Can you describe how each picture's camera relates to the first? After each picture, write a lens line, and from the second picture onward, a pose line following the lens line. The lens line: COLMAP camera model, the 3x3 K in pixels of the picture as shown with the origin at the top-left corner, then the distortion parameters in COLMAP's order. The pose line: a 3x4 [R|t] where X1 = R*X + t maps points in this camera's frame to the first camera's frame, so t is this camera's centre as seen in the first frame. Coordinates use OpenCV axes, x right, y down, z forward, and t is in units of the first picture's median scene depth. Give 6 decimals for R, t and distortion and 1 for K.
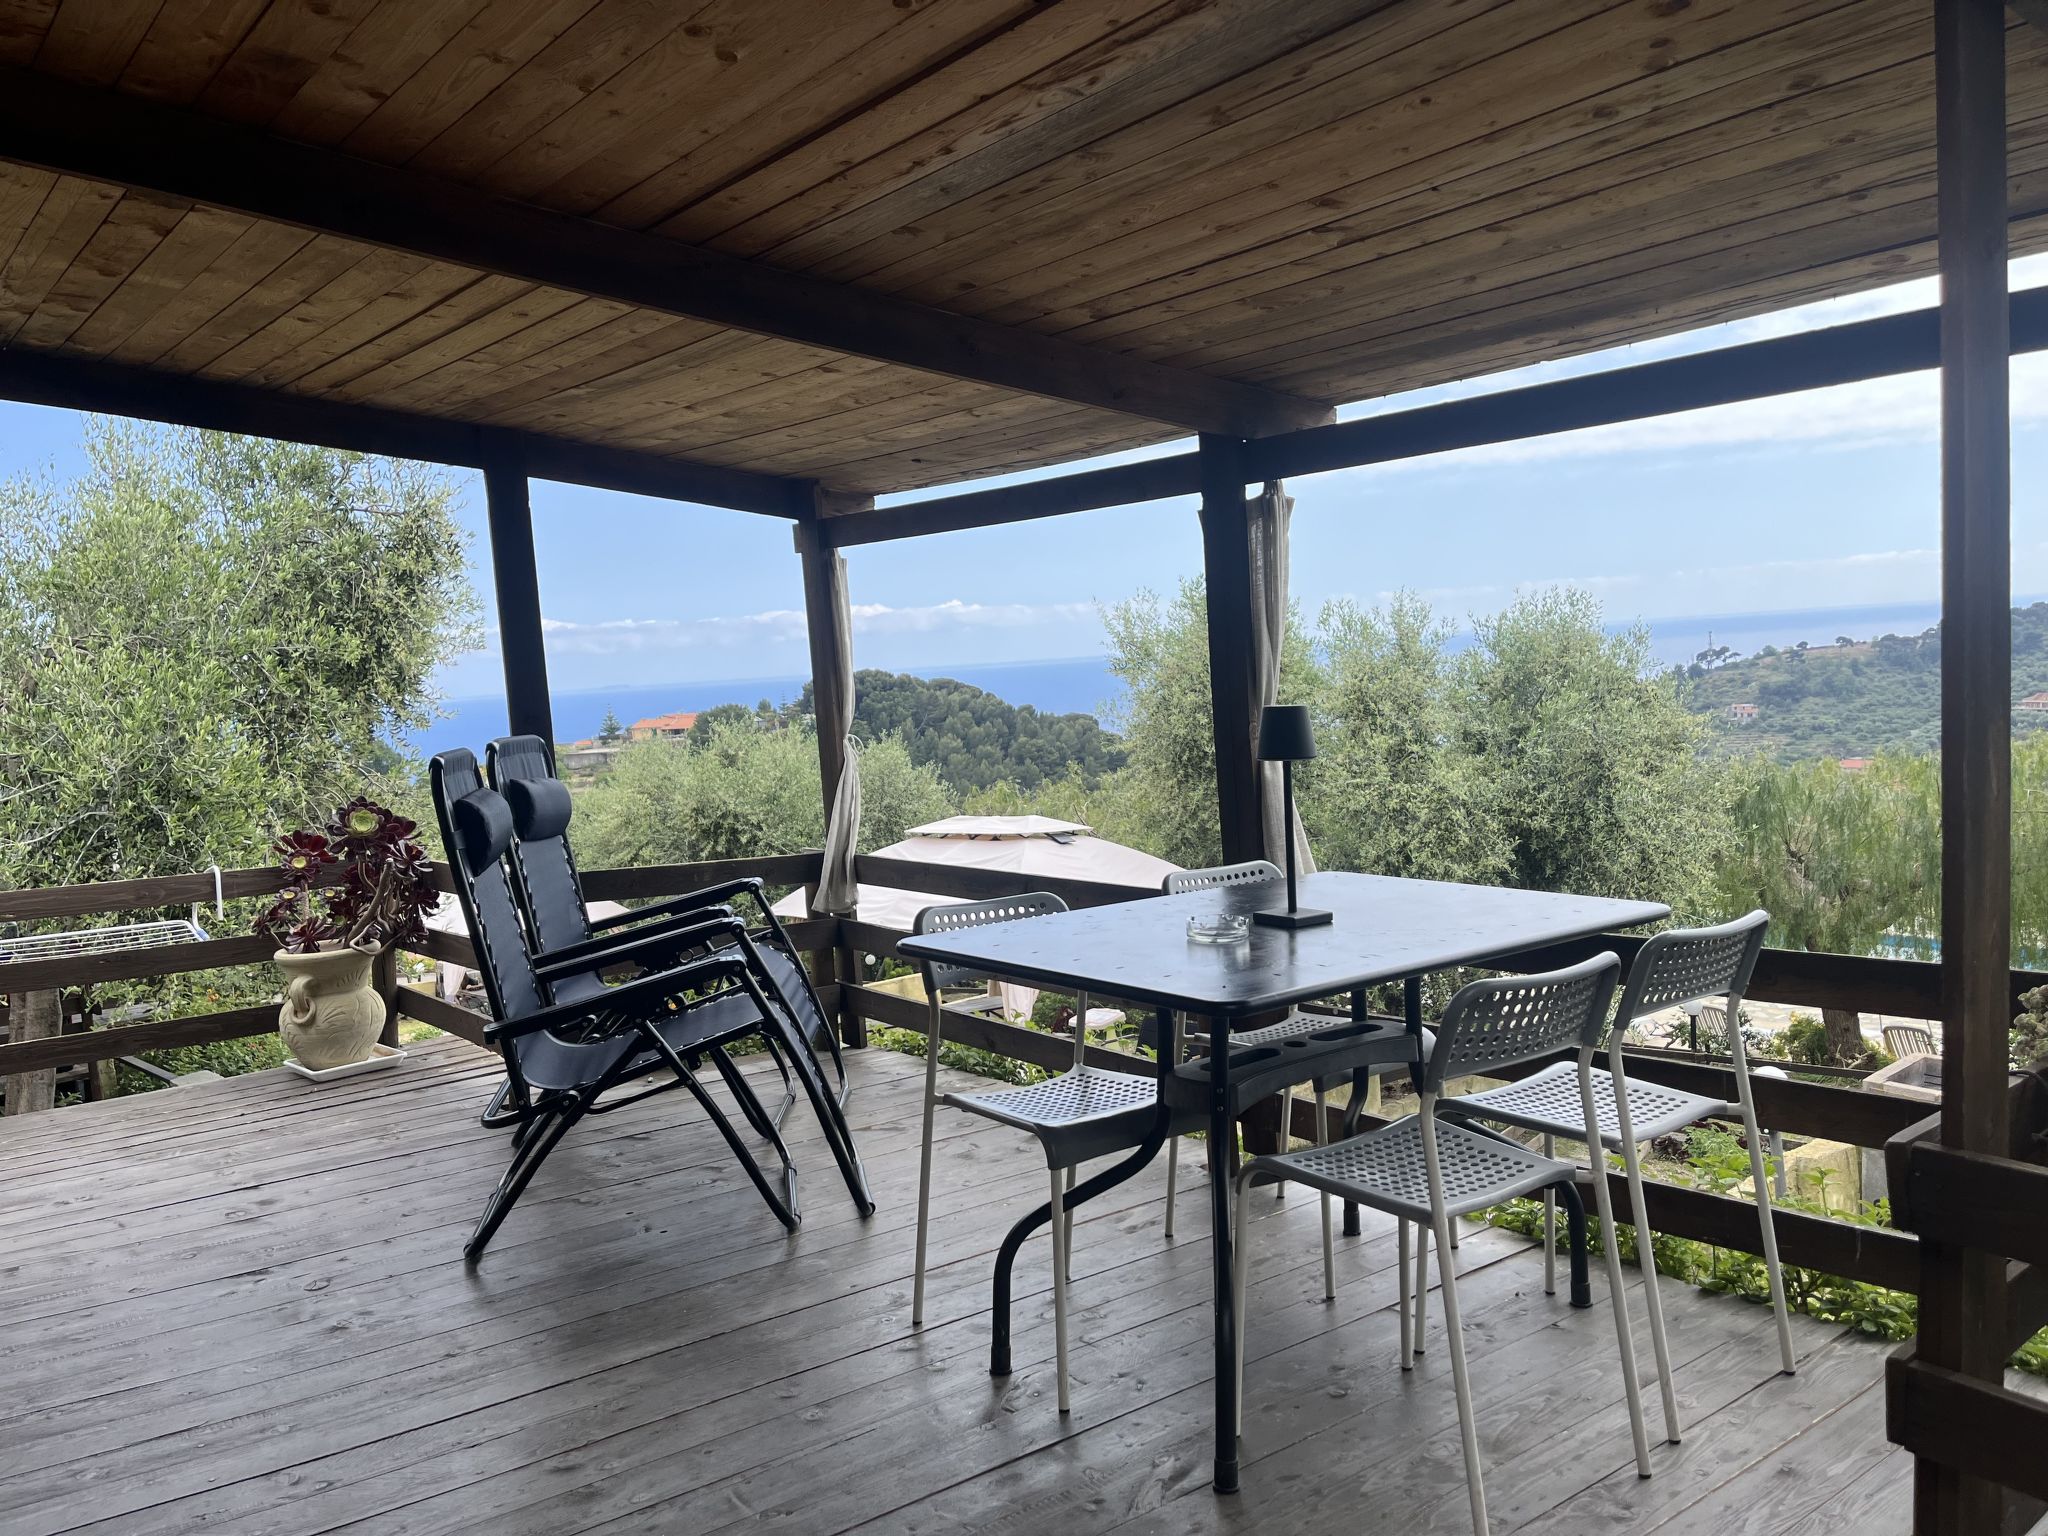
lens RADIAL K [[1633.1, 0, 1023.8], [0, 1633.1, 771.4], [0, 0, 1]] dist [0.005651, 0.002784]
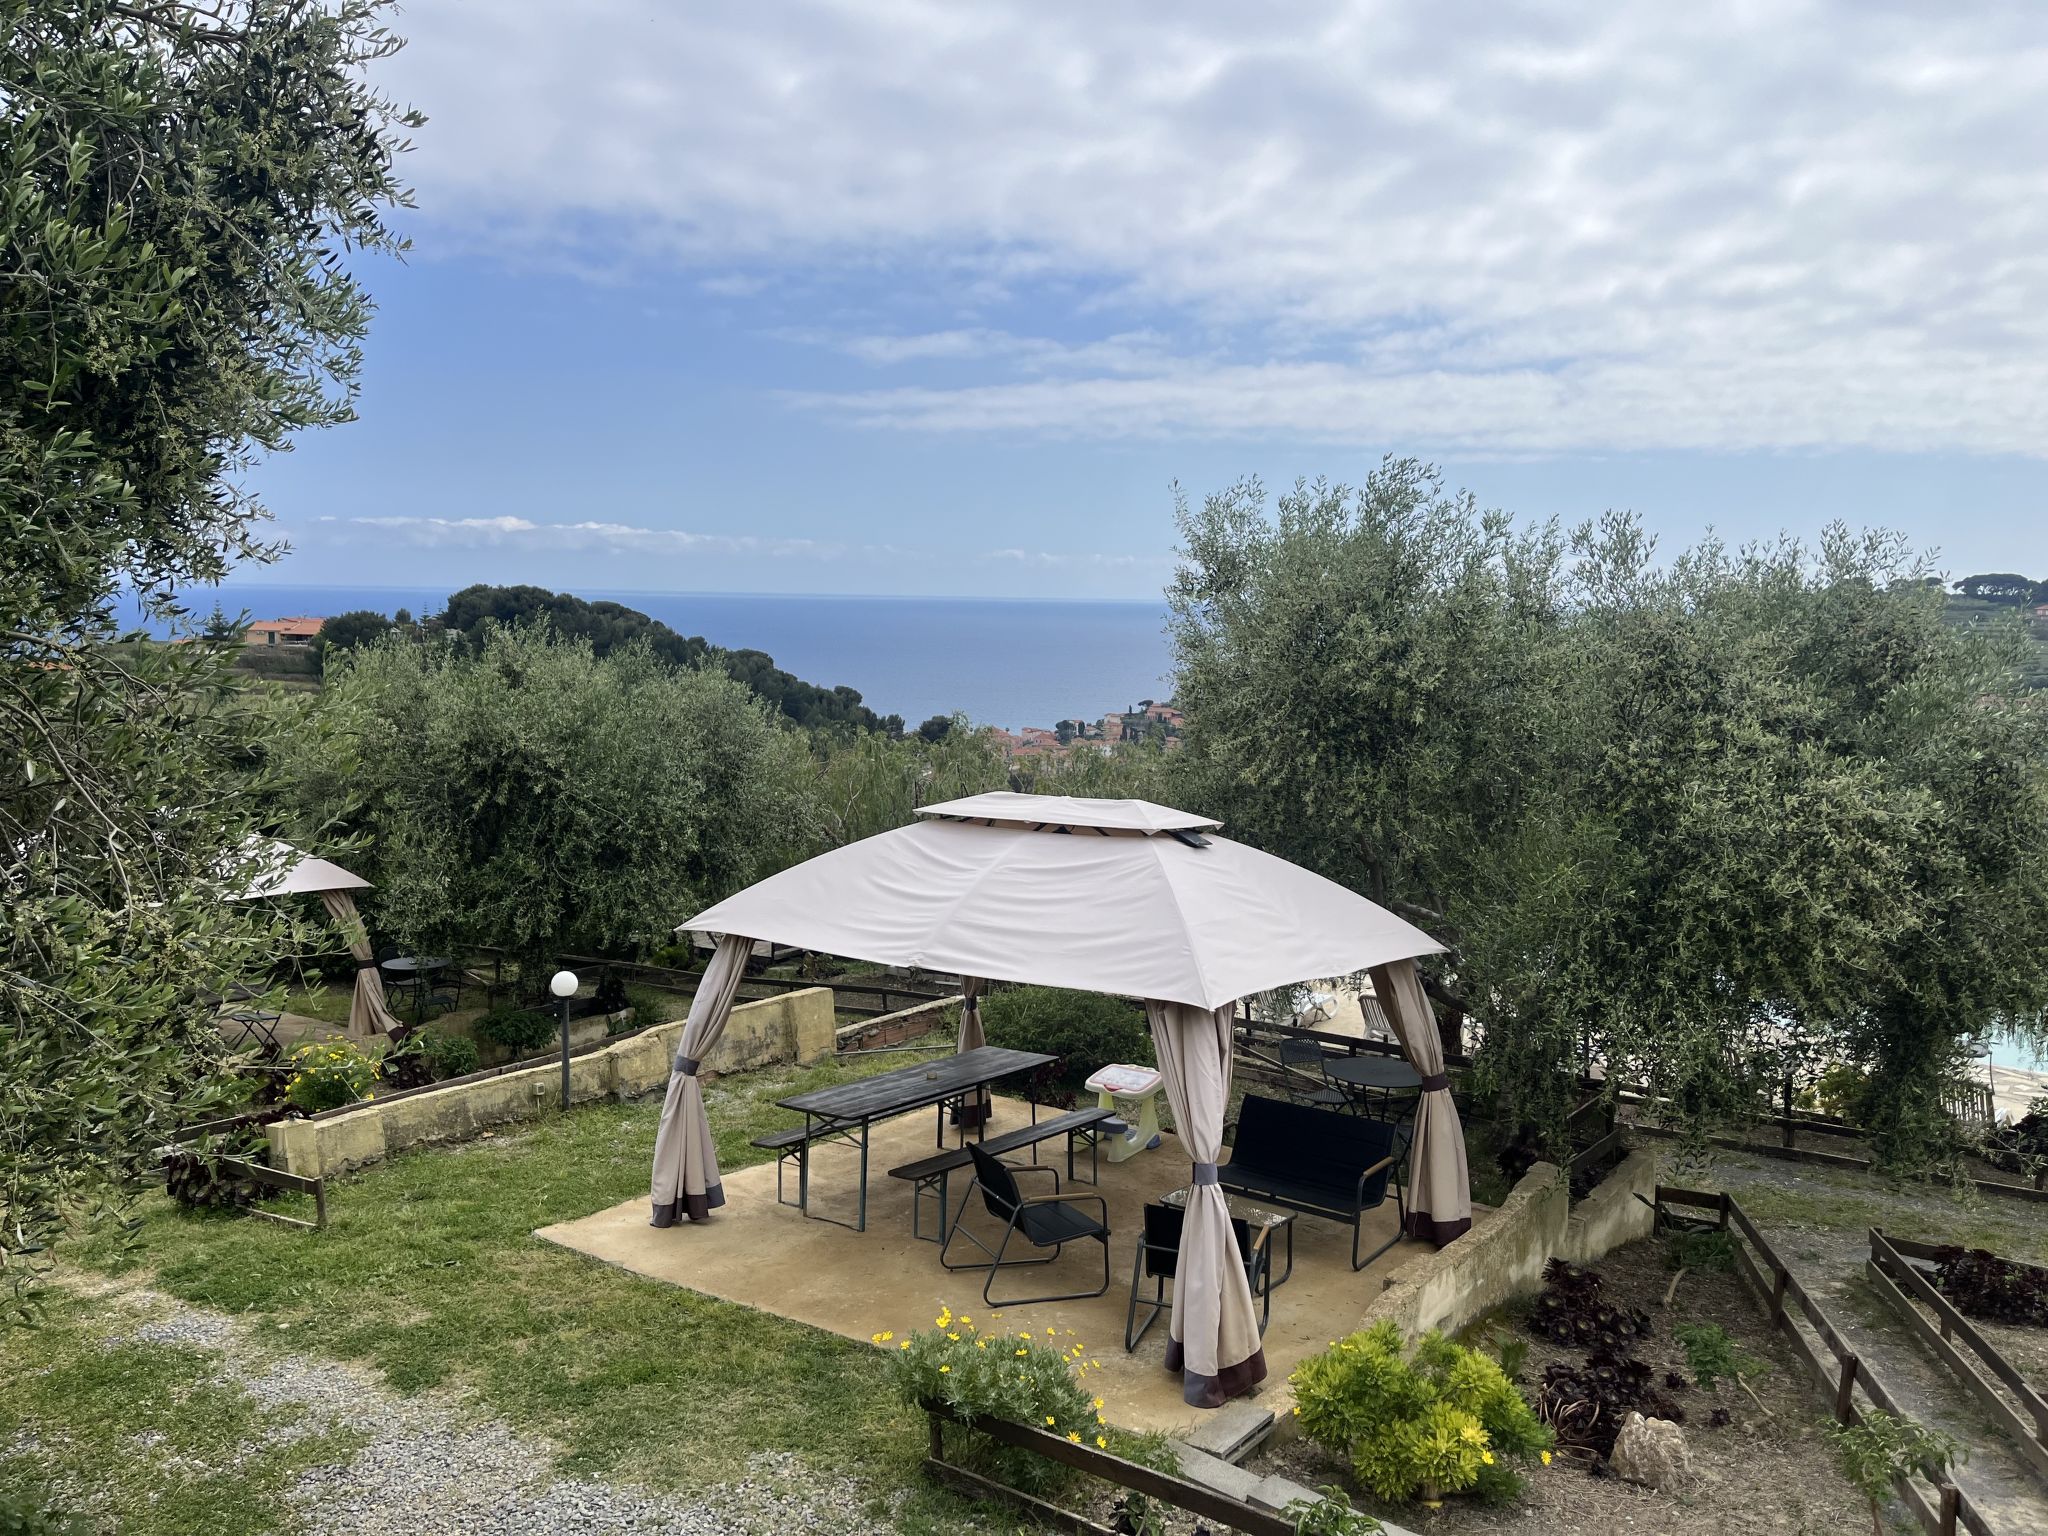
lens RADIAL K [[1633.1, 0, 1024.0], [0, 1633.1, 766.3], [0, 0, 1]] dist [0.005651, 0.002784]
pose [[0.974238, 0.056585, 0.218307, -0.117657], [-0.063197, 0.997726, 0.023418, 0.000774], [-0.216486, -0.036611, 0.975599, 0.241650]]
